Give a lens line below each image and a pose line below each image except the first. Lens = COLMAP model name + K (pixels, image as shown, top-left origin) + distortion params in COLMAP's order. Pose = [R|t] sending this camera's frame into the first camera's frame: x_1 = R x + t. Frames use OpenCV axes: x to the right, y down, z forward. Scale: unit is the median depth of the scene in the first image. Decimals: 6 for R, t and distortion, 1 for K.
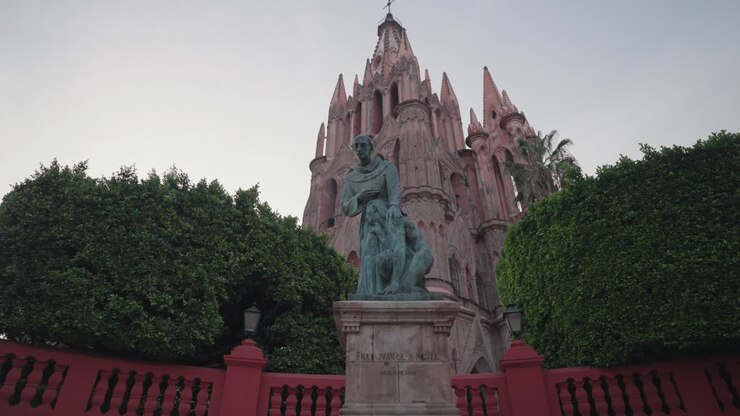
lens RADIAL K [[443.3, 0, 370.0], [0, 443.3, 208.0], [0, 0, 1]] dist [-0.103504, 0.064212]
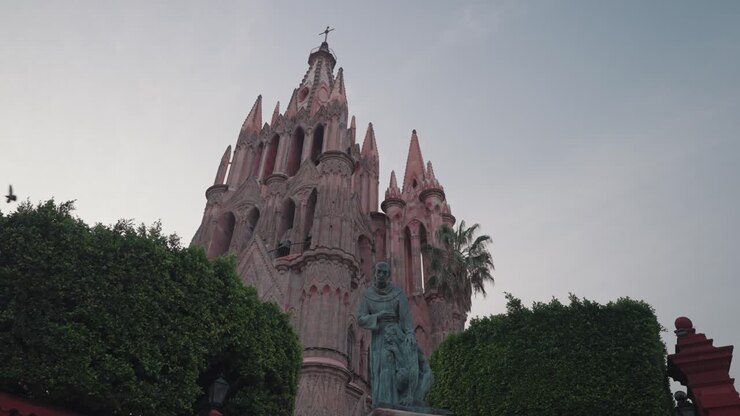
lens RADIAL K [[518.3, 0, 370.0], [0, 518.3, 208.0], [0, 0, 1]] dist [-0.077311, 0.061867]
pose [[0.943992, 0.220018, 0.245911, -0.293119], [-0.201191, 0.974480, -0.099550, -0.107489], [-0.261538, 0.044500, 0.964167, -0.255837]]
